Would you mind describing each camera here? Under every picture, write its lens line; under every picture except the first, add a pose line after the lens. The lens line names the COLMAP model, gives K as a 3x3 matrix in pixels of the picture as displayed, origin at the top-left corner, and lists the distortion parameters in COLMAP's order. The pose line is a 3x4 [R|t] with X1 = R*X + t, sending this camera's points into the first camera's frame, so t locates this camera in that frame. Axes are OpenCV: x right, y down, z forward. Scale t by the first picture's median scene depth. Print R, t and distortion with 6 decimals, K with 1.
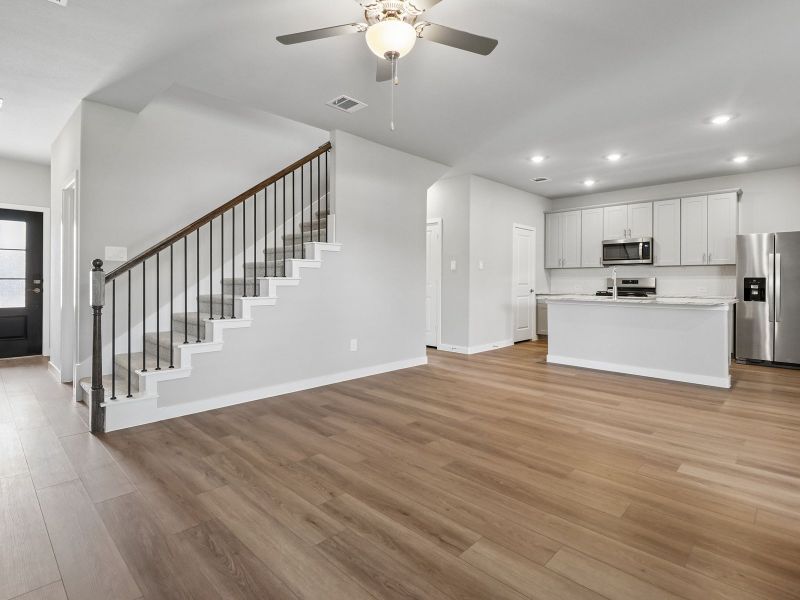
lens RADIAL K [[425.4, 0, 400.2], [0, 425.4, 278.2], [0, 0, 1]] dist [0.000762, -0.000237]
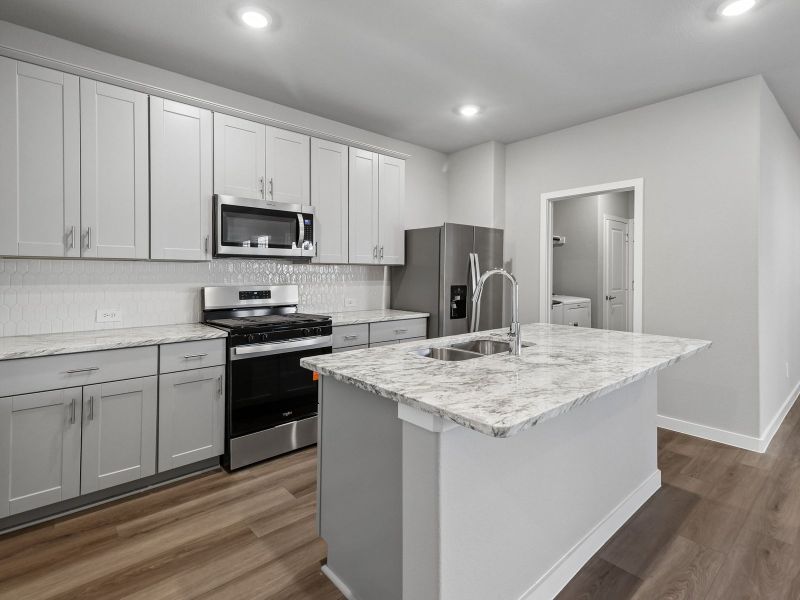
lens RADIAL K [[425.4, 0, 400.2], [0, 425.4, 278.2], [0, 0, 1]] dist [0.000762, -0.000237]
pose [[0.034111, -0.009706, 0.999371, 0.088280], [-0.004241, 0.999942, 0.009856, -0.015692], [-0.999409, -0.004575, 0.034068, 0.870869]]
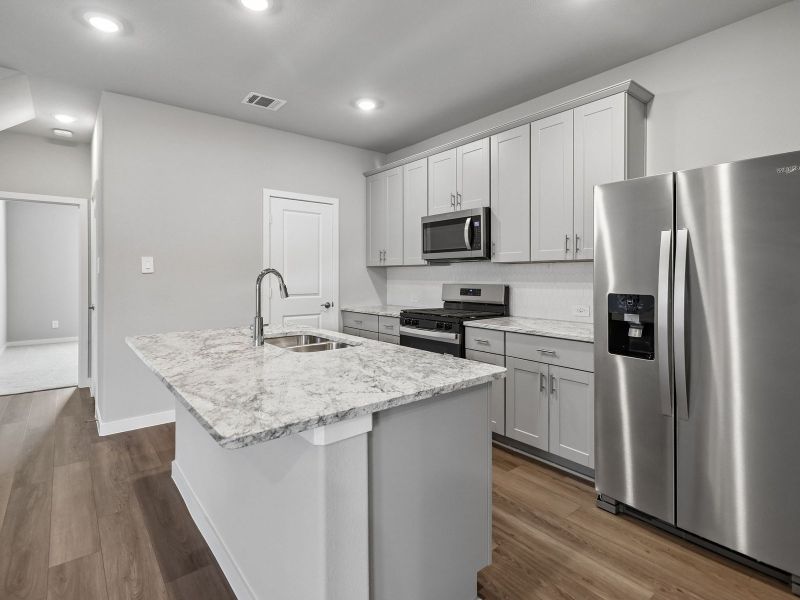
lens RADIAL K [[428.8, 0, 387.8], [0, 428.8, 274.6], [0, 0, 1]] dist [0.001925, 0.000331]
pose [[0.993294, -0.005376, -0.115487, 0.529879], [0.006044, 0.999967, 0.005429, -0.018062], [0.115454, -0.006090, 0.993294, 0.475512]]
